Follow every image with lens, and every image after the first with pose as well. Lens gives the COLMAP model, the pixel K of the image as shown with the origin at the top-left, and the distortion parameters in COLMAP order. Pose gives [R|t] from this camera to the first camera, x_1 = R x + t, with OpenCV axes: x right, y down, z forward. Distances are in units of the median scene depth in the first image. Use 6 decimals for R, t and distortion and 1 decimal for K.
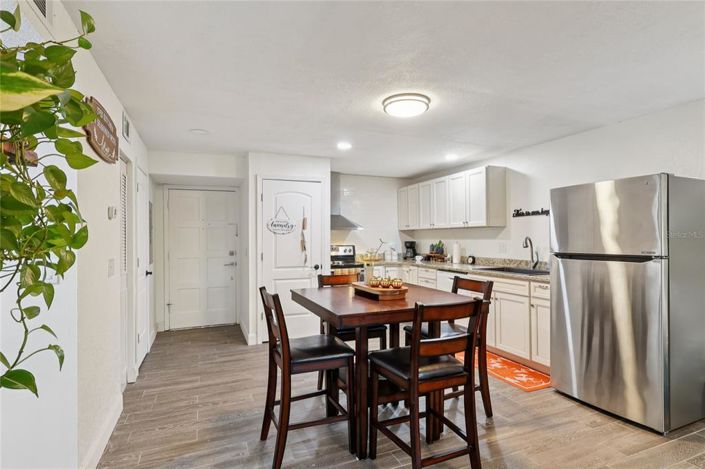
lens RADIAL K [[375.2, 0, 353.3], [0, 375.2, 235.3], [0, 0, 1]] dist [0.006052, 0.000890]
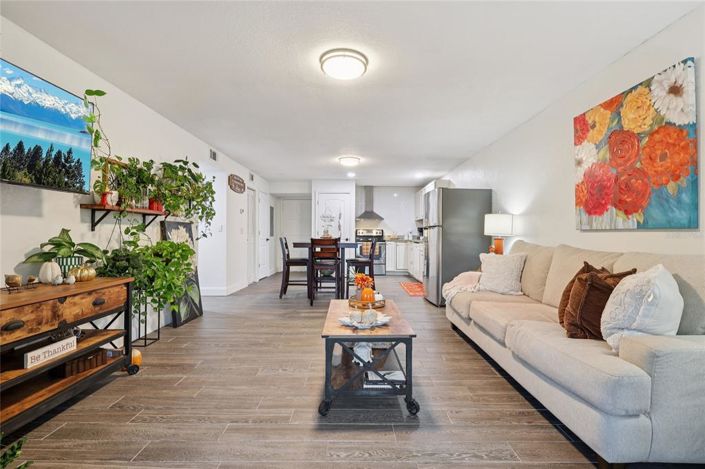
lens RADIAL K [[337.1, 0, 349.4], [0, 337.1, 234.2], [0, 0, 1]] dist [-0.009412, 0.004635]
pose [[0.917532, 0.006133, -0.397614, 0.577118], [-0.004383, 0.999976, 0.005310, 0.050214], [0.397637, -0.003130, 0.917537, -0.518240]]
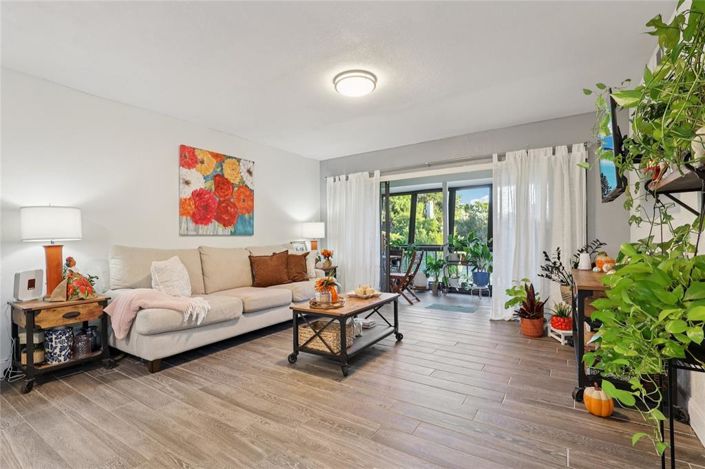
lens RADIAL K [[337.1, 0, 354.6], [0, 337.1, 237.5], [0, 0, 1]] dist [-0.009412, 0.004635]
pose [[-0.568479, 0.014631, 0.822568, -0.136887], [0.010984, 0.999888, -0.010193, 0.062517], [-0.822625, 0.003241, -0.568575, 0.315622]]
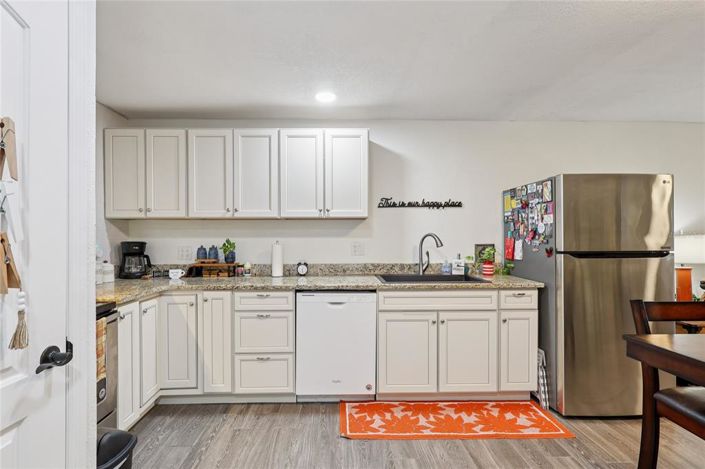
lens RADIAL K [[342.3, 0, 344.9], [0, 342.3, 235.5], [0, 0, 1]] dist [0.000906, 0.000450]
pose [[0.357399, 0.012432, 0.933869, -0.228243], [-0.007202, 0.999918, -0.010555, 0.014375], [-0.933924, -0.002953, 0.357459, 0.774204]]
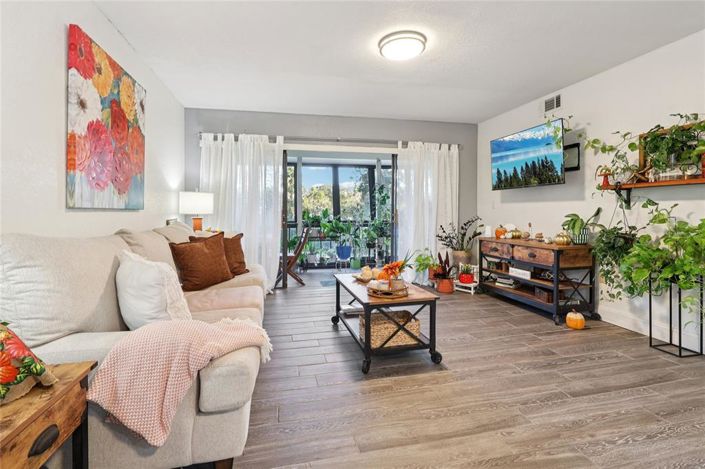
lens RADIAL K [[337.1, 0, 354.9], [0, 337.1, 216.3], [0, 0, 1]] dist [-0.009412, 0.004635]
pose [[-0.988427, 0.008574, 0.151452, 0.347135], [0.010231, 0.999896, 0.010163, 0.053057], [-0.151349, 0.011595, -0.988412, 0.528914]]
